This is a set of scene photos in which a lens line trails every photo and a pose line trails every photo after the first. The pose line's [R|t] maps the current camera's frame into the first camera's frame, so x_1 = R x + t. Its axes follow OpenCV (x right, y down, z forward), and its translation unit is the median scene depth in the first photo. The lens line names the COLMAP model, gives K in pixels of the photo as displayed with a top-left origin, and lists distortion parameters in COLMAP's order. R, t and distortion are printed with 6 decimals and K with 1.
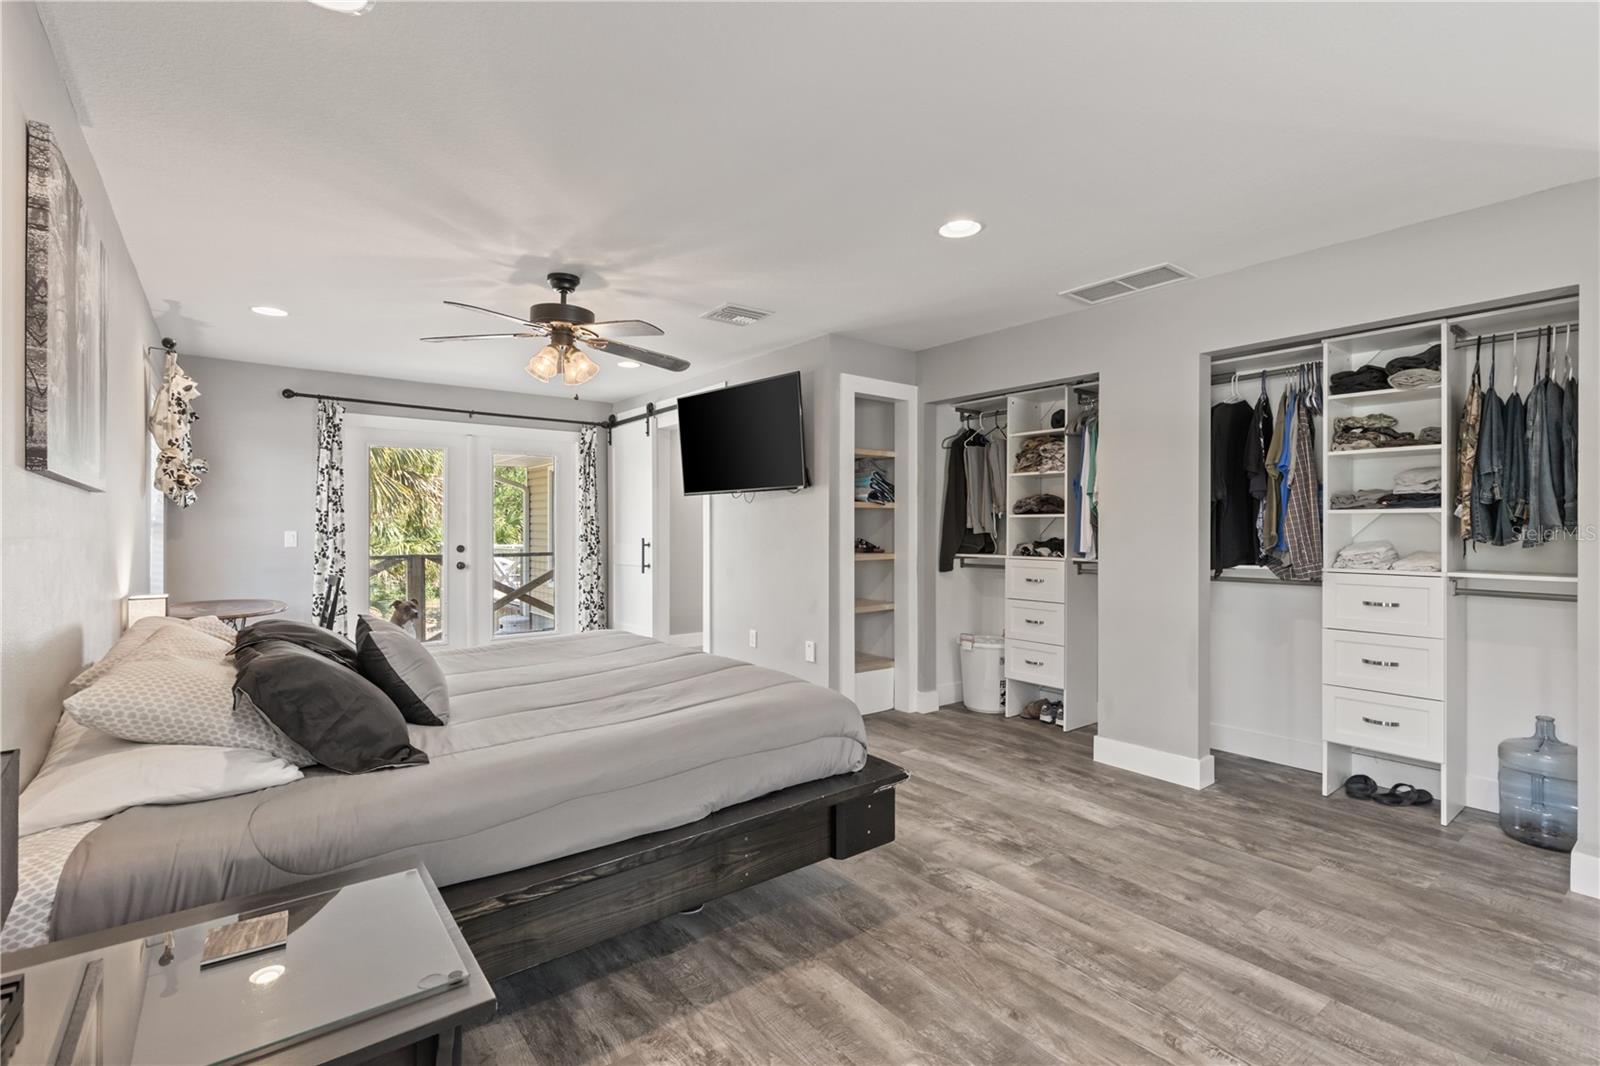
lens RADIAL K [[719.3, 0, 801.9], [0, 719.3, 528.5], [0, 0, 1]] dist [0.006401, -0.002073]
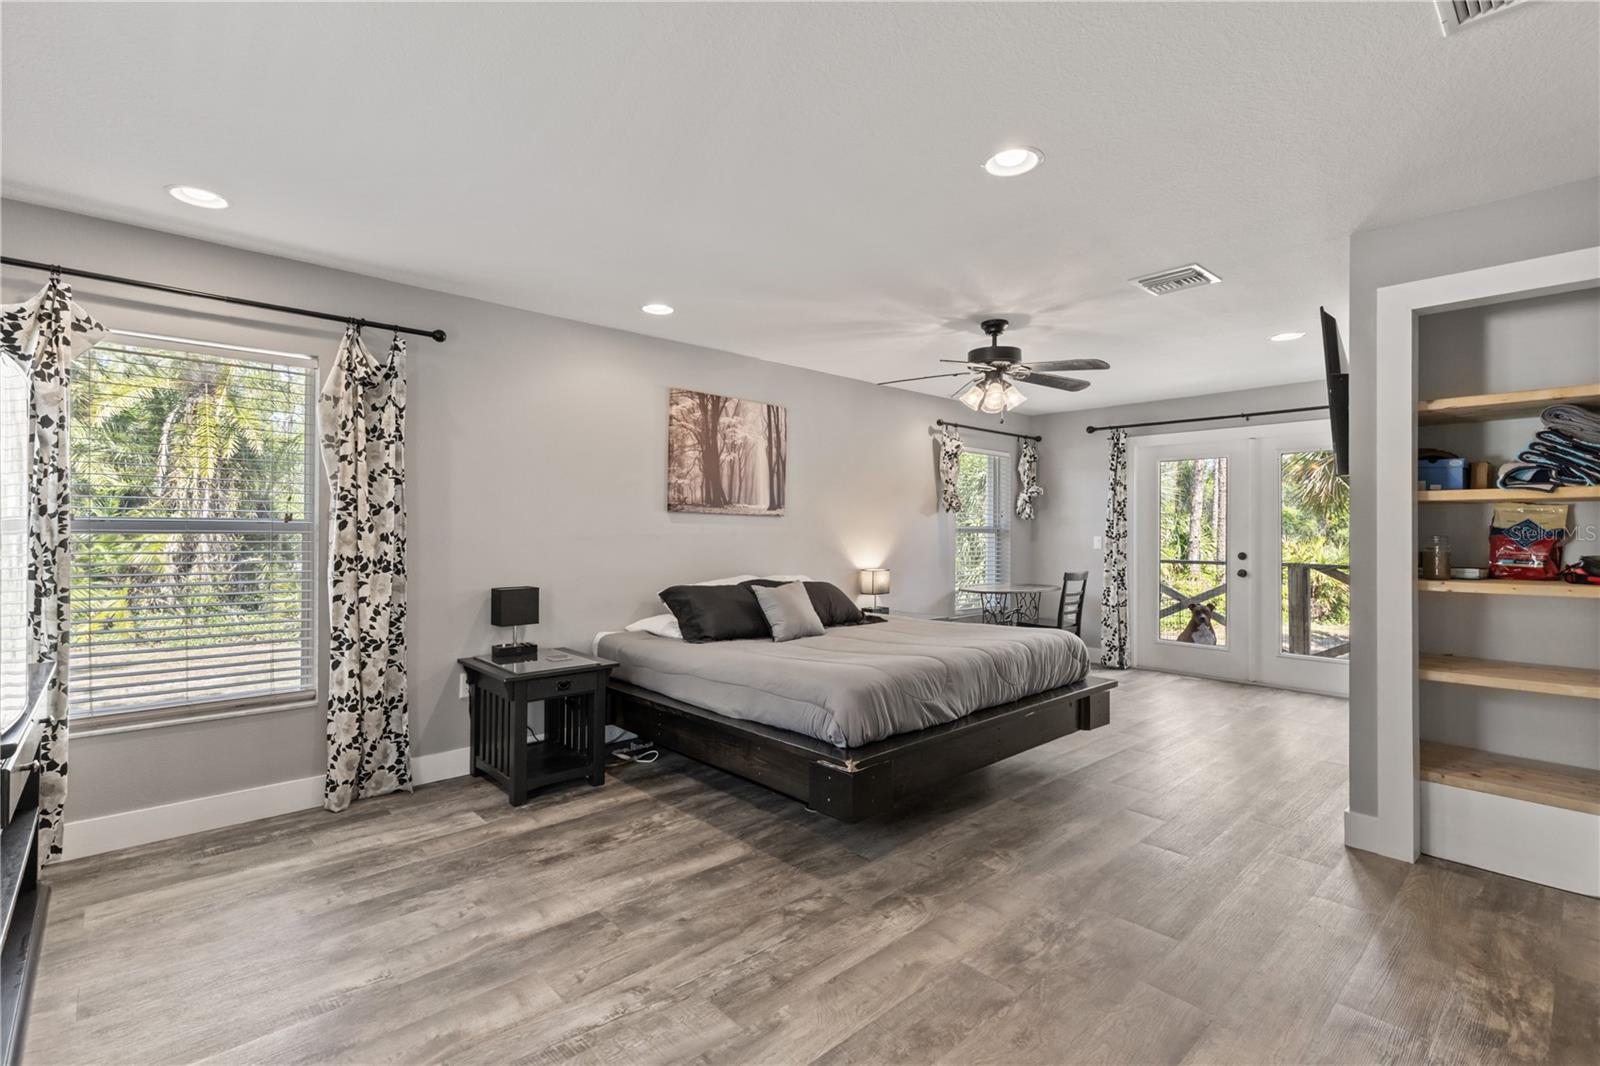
lens RADIAL K [[719.3, 0, 793.7], [0, 719.3, 527.7], [0, 0, 1]] dist [0.006401, -0.002073]
pose [[0.095049, -0.006462, -0.995452, 1.216379], [-0.006107, 0.999956, -0.007075, 0.000711], [0.995454, 0.006752, 0.095005, 0.831017]]
